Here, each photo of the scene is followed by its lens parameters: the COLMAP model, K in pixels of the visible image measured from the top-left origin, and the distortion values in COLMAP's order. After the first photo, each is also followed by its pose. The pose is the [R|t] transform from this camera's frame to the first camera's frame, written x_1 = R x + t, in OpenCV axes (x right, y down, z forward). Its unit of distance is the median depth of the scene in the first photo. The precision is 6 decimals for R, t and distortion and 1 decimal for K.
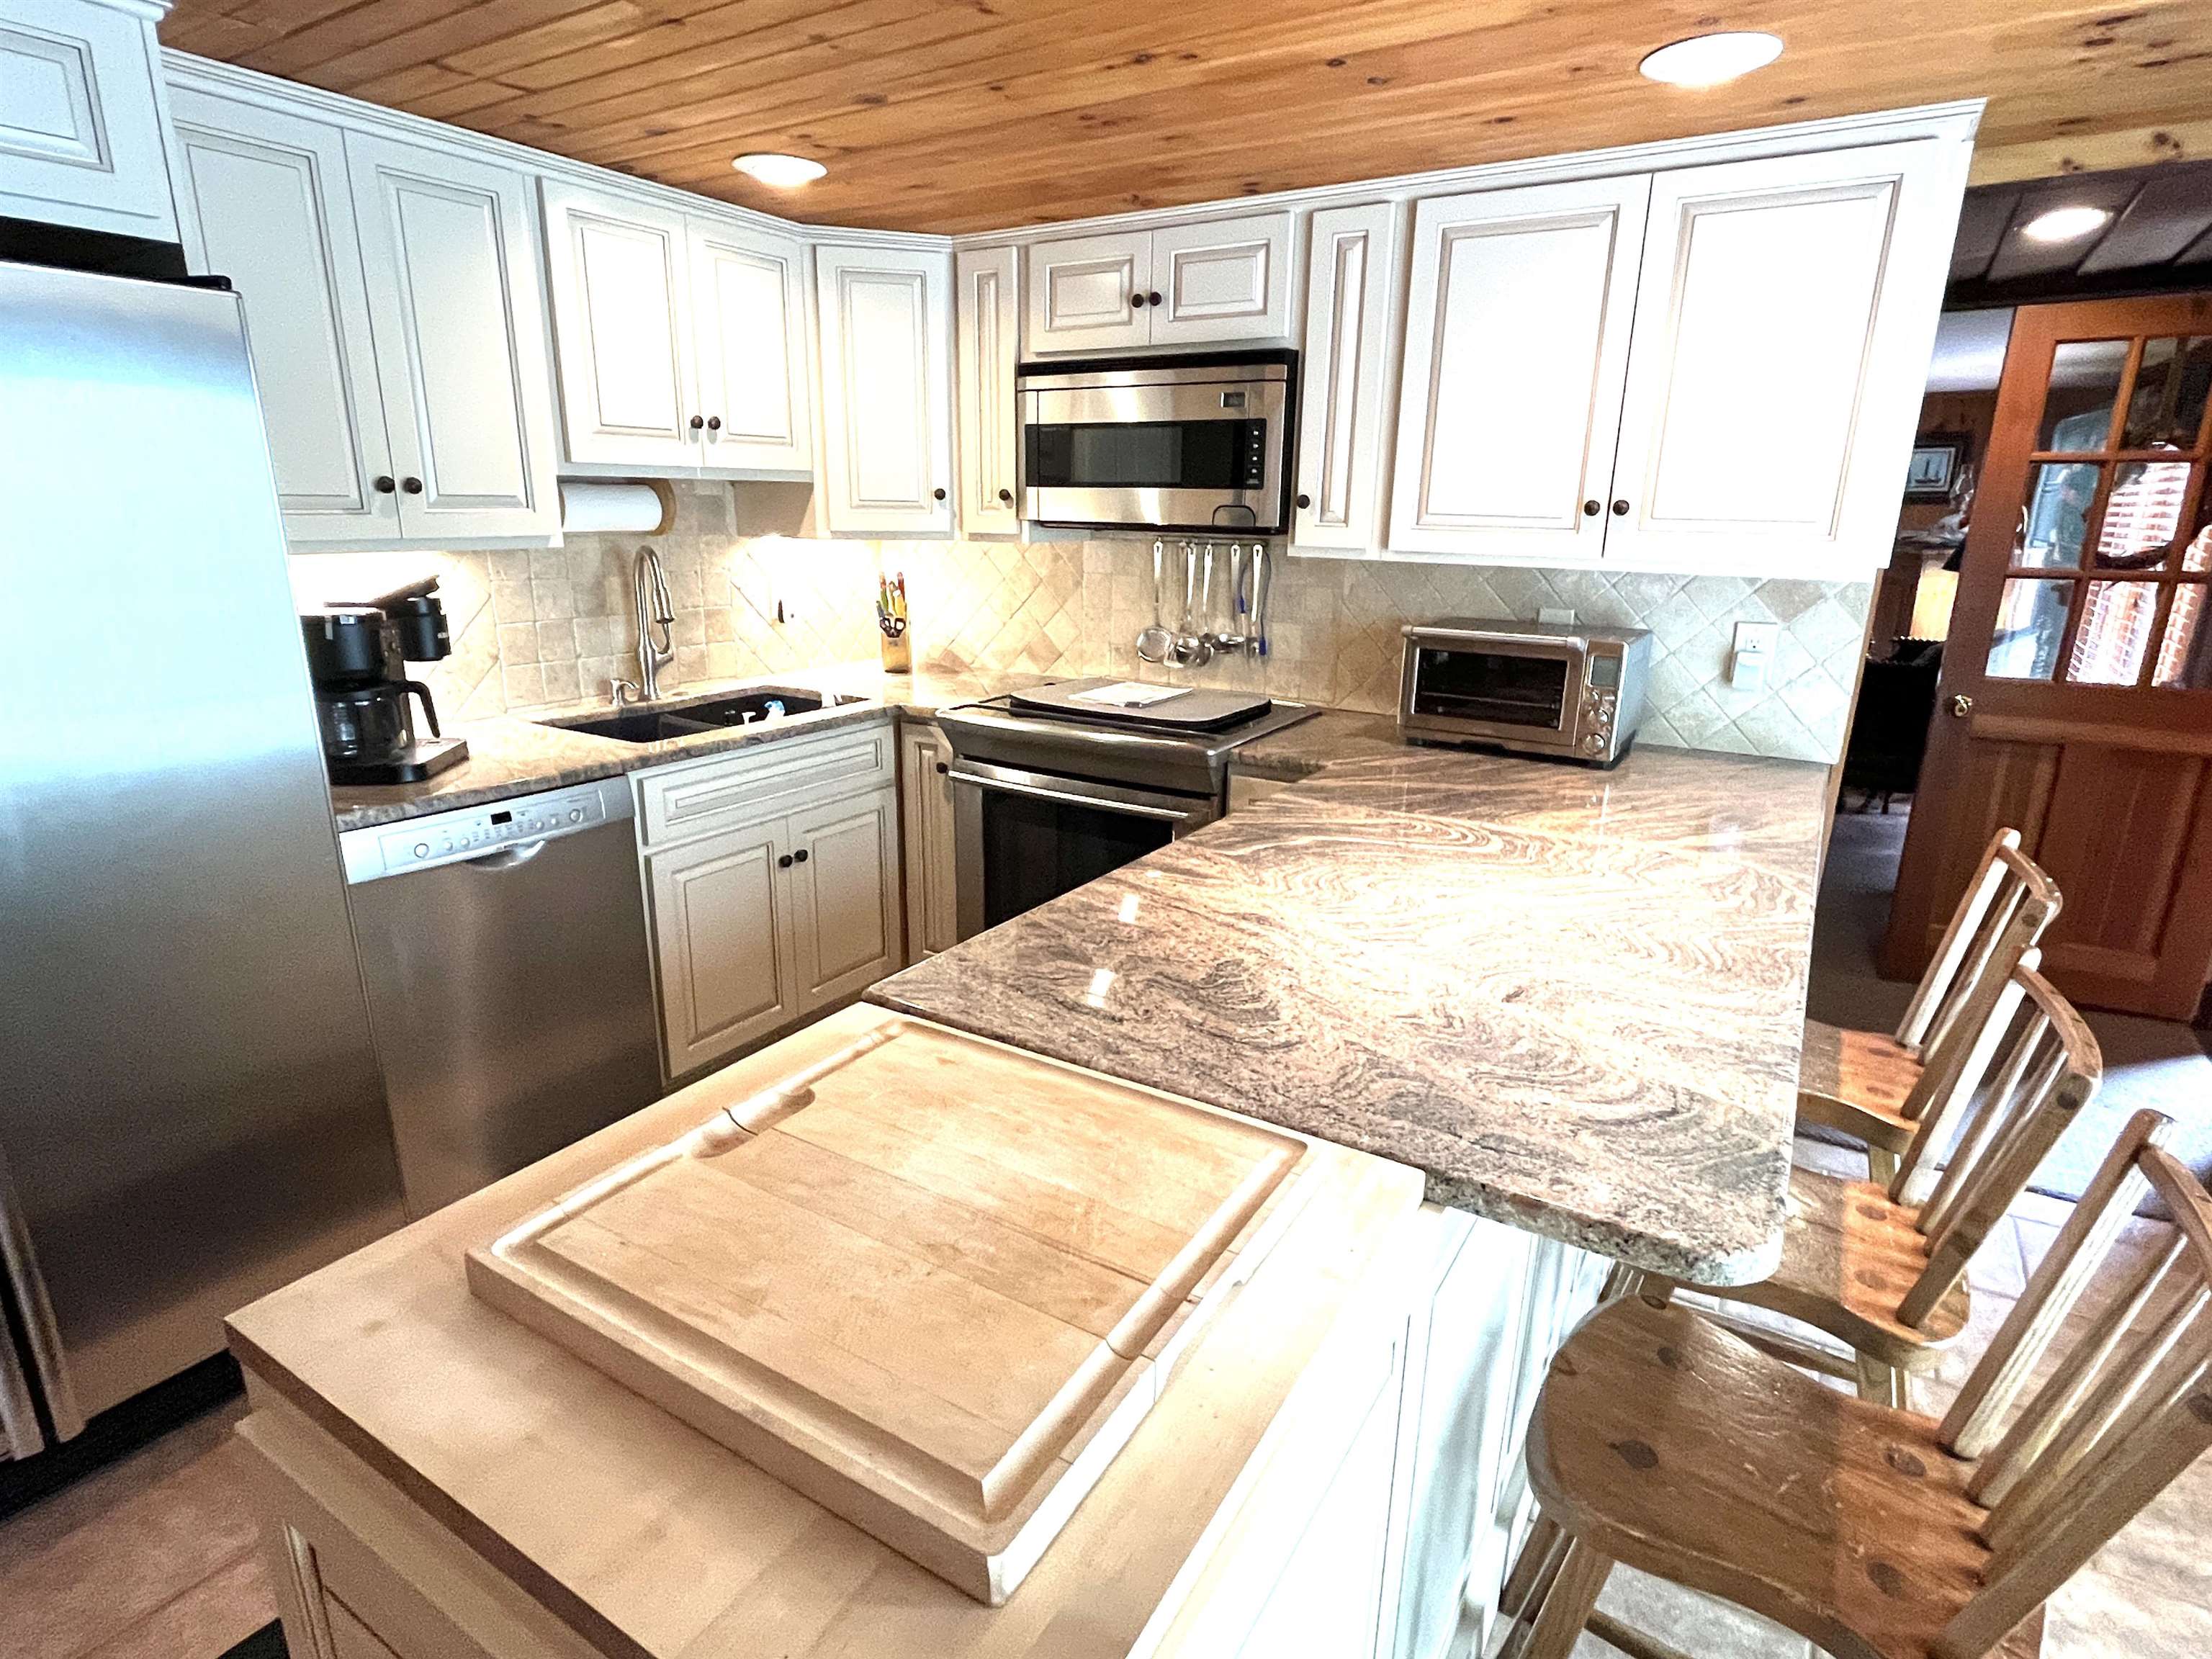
lens RADIAL K [[1150.1, 0, 1090.6], [0, 1150.1, 825.4], [0, 0, 1]] dist [0.001148, -0.000765]
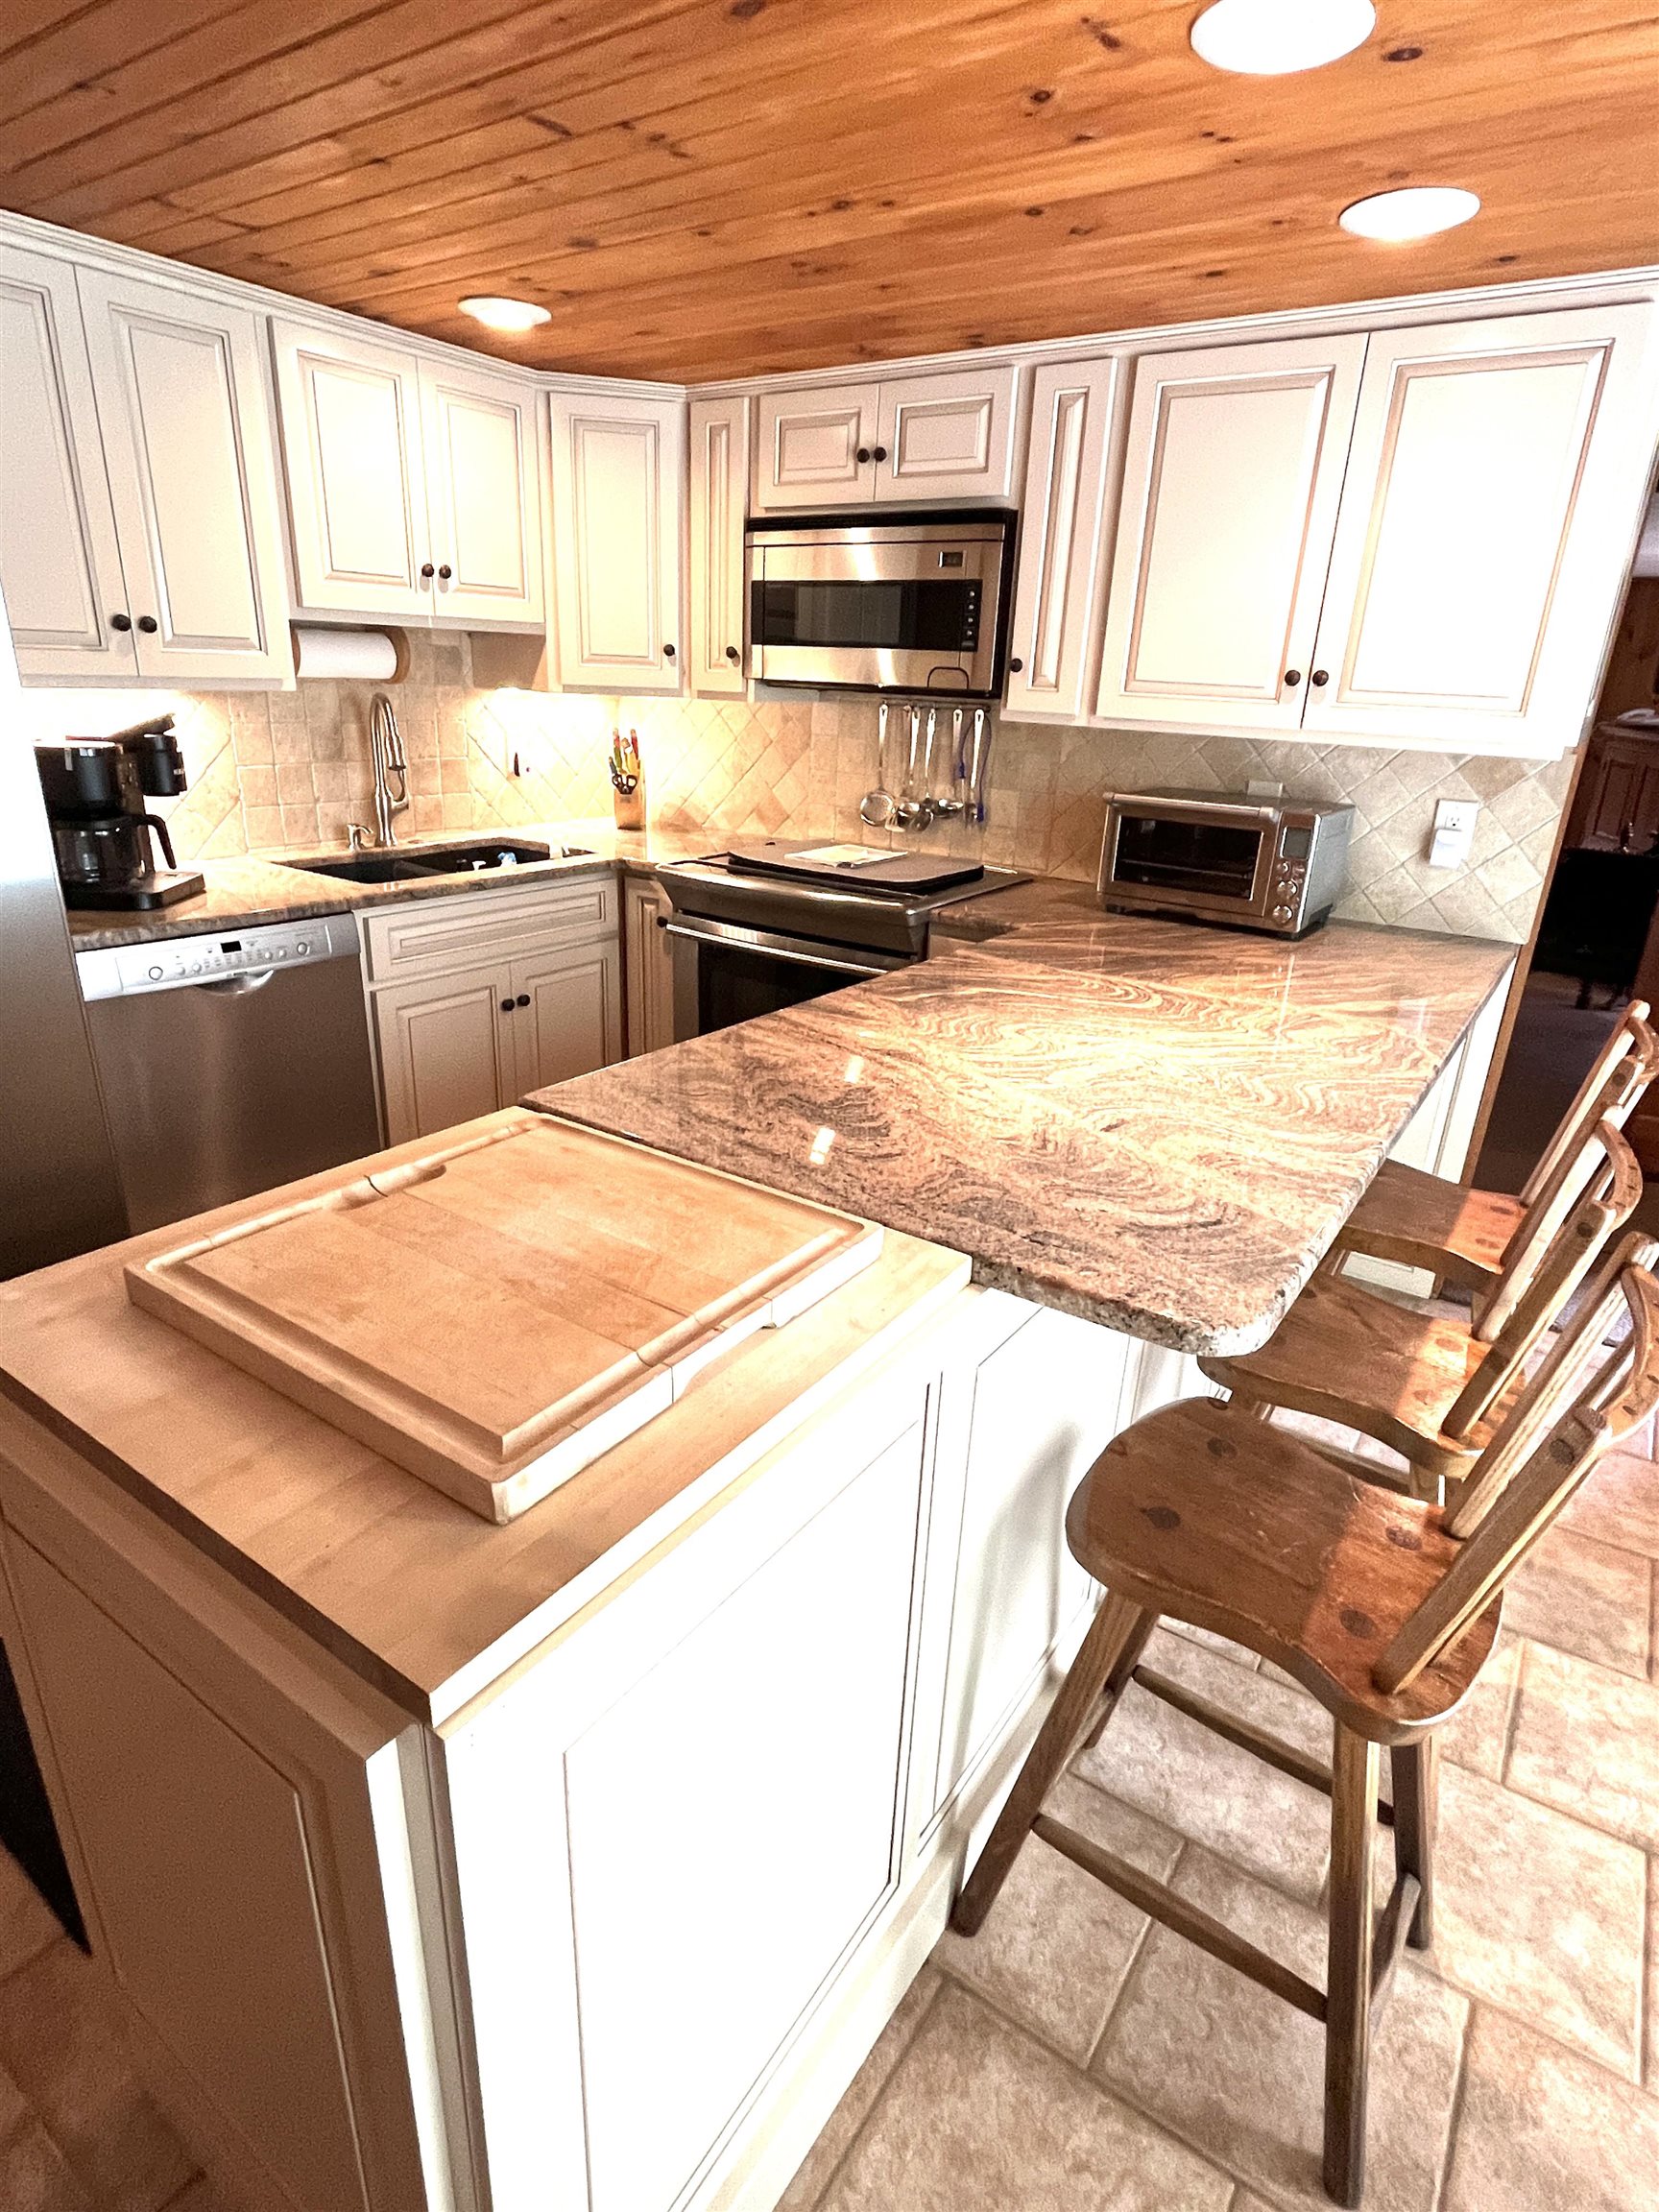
lens RADIAL K [[1150.1, 0, 818.3], [0, 1150.1, 1092.3], [0, 0, 1]] dist [0.001148, -0.000765]
pose [[0.998600, 0.040140, -0.034462, 0.067486], [-0.037370, 0.996286, 0.077570, 0.022576], [0.037447, -0.076174, 0.996391, -0.047864]]
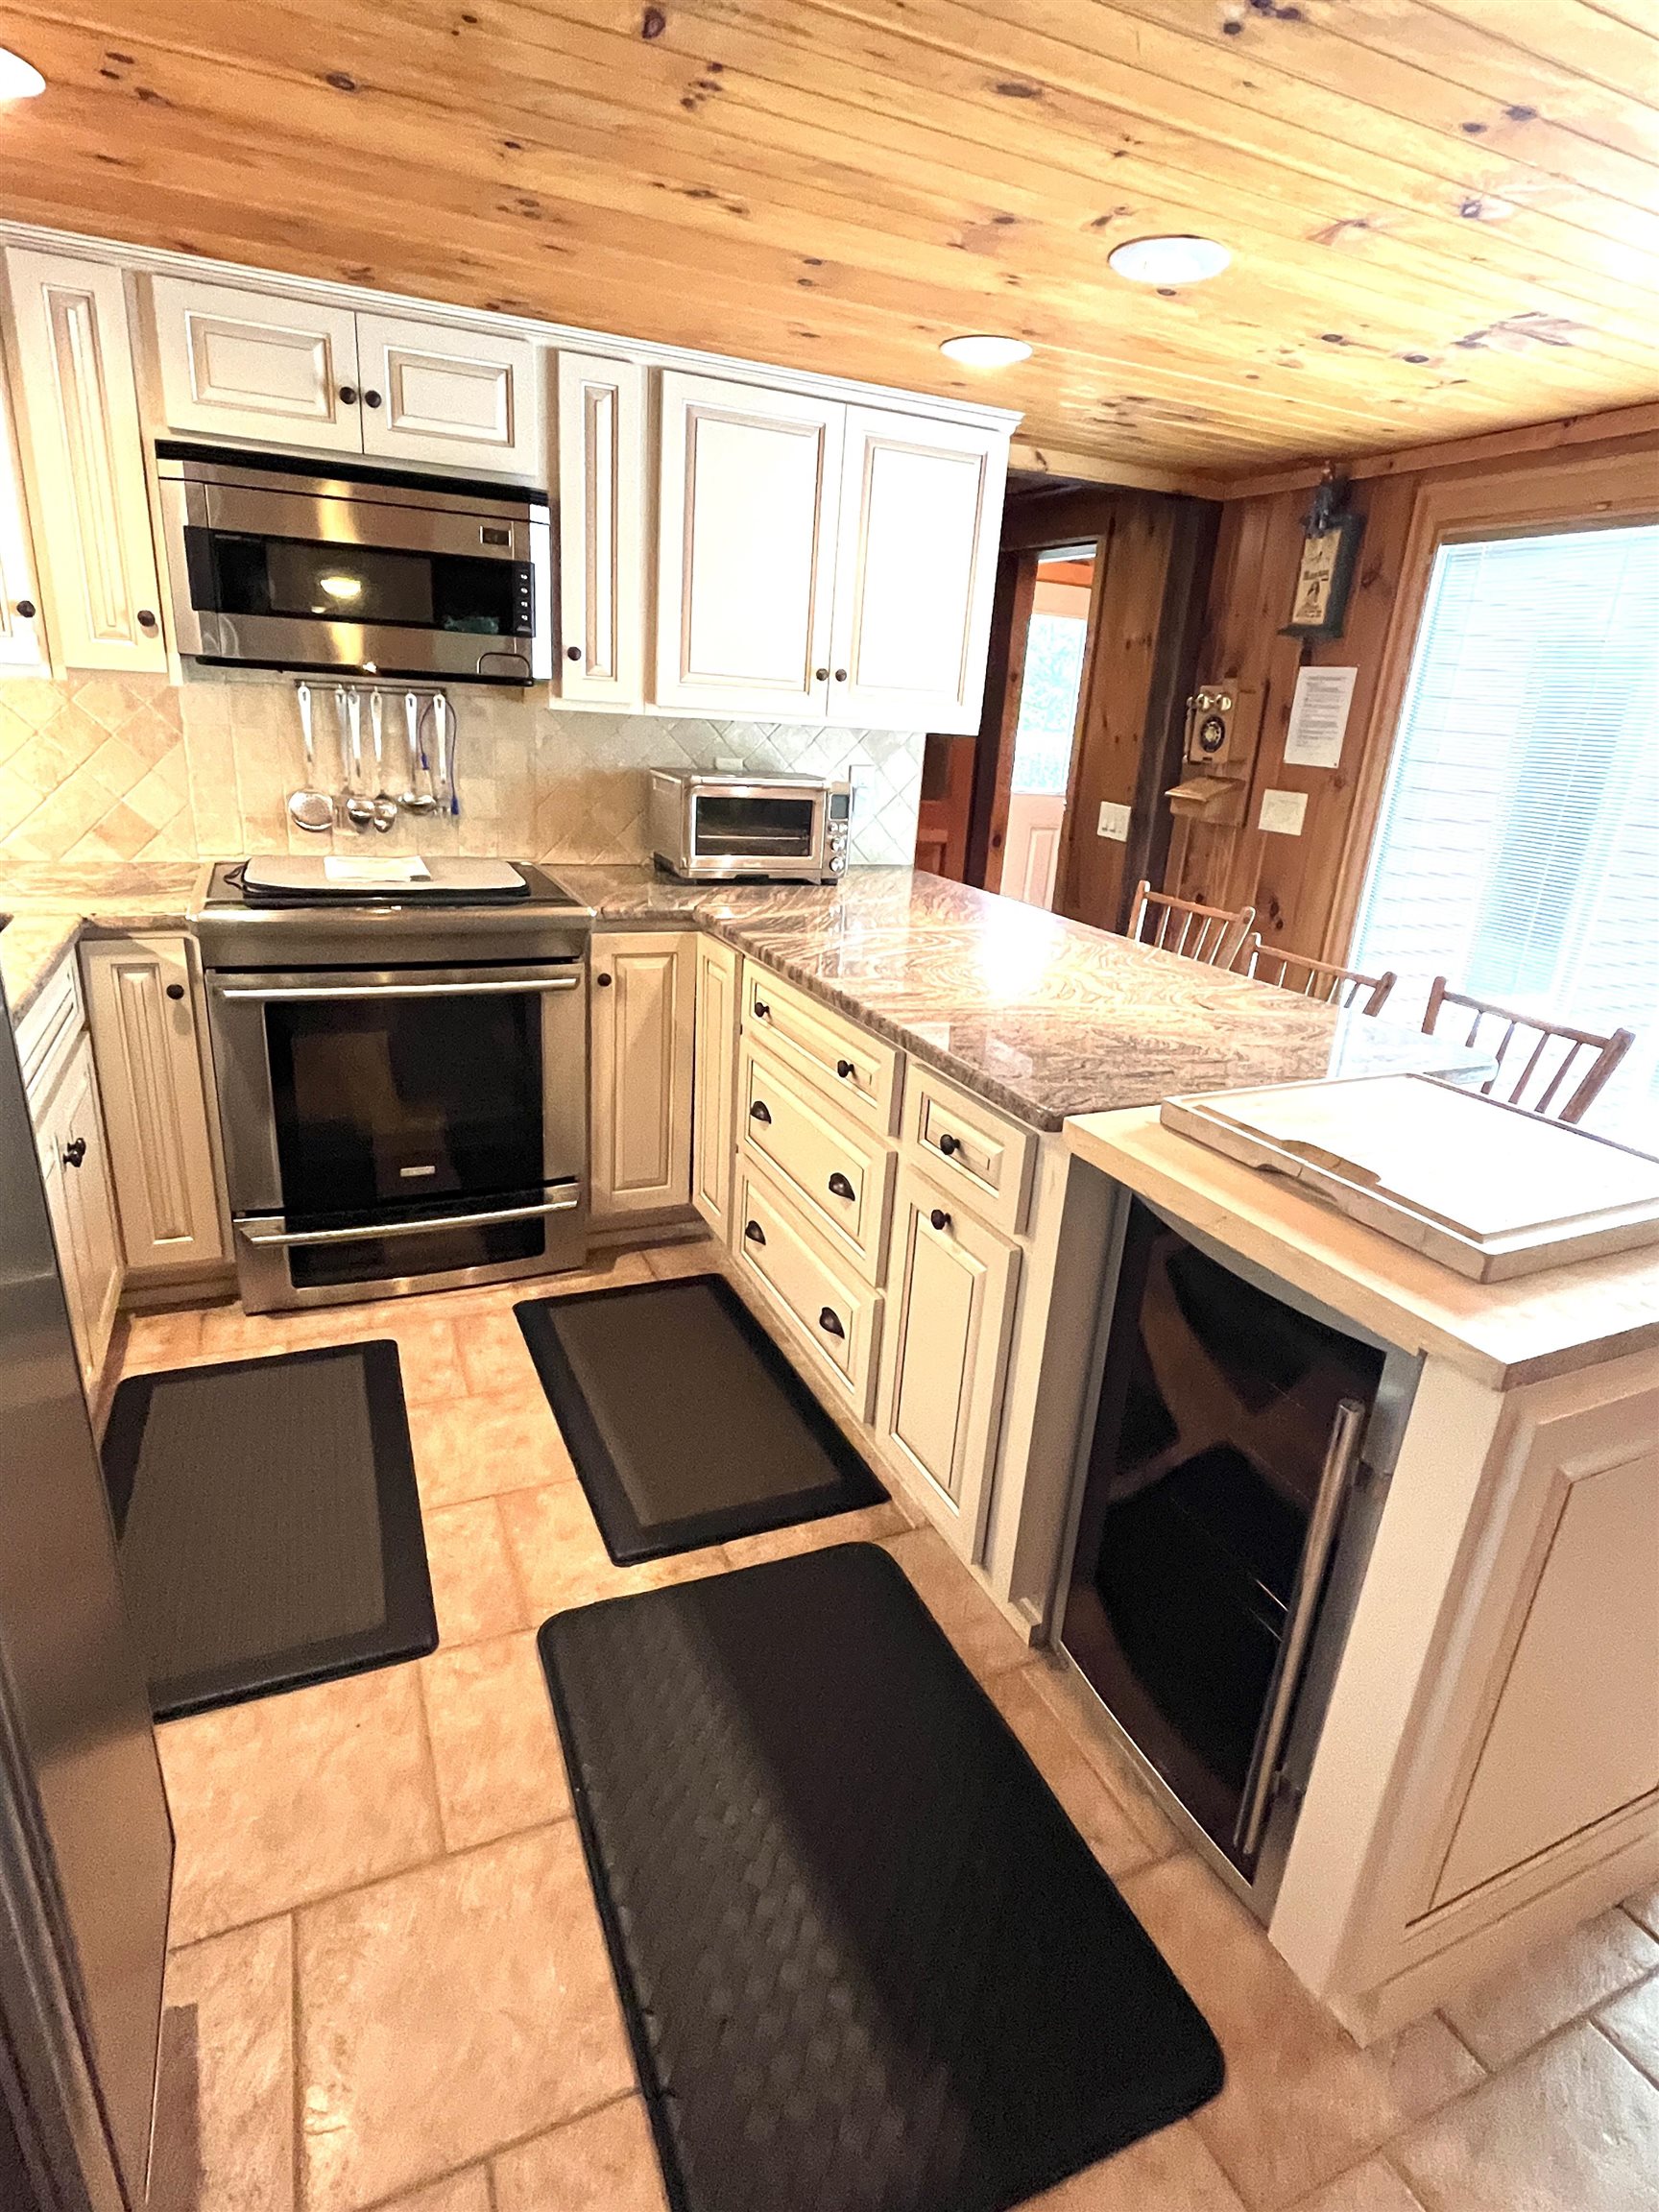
lens RADIAL K [[1150.1, 0, 832.9], [0, 1150.1, 1099.7], [0, 0, 1]] dist [0.001148, -0.000765]
pose [[0.549876, -0.259071, 0.794052, -0.651279], [0.173393, 0.965376, 0.194895, -0.068424], [-0.817051, 0.030515, 0.575758, 0.272918]]
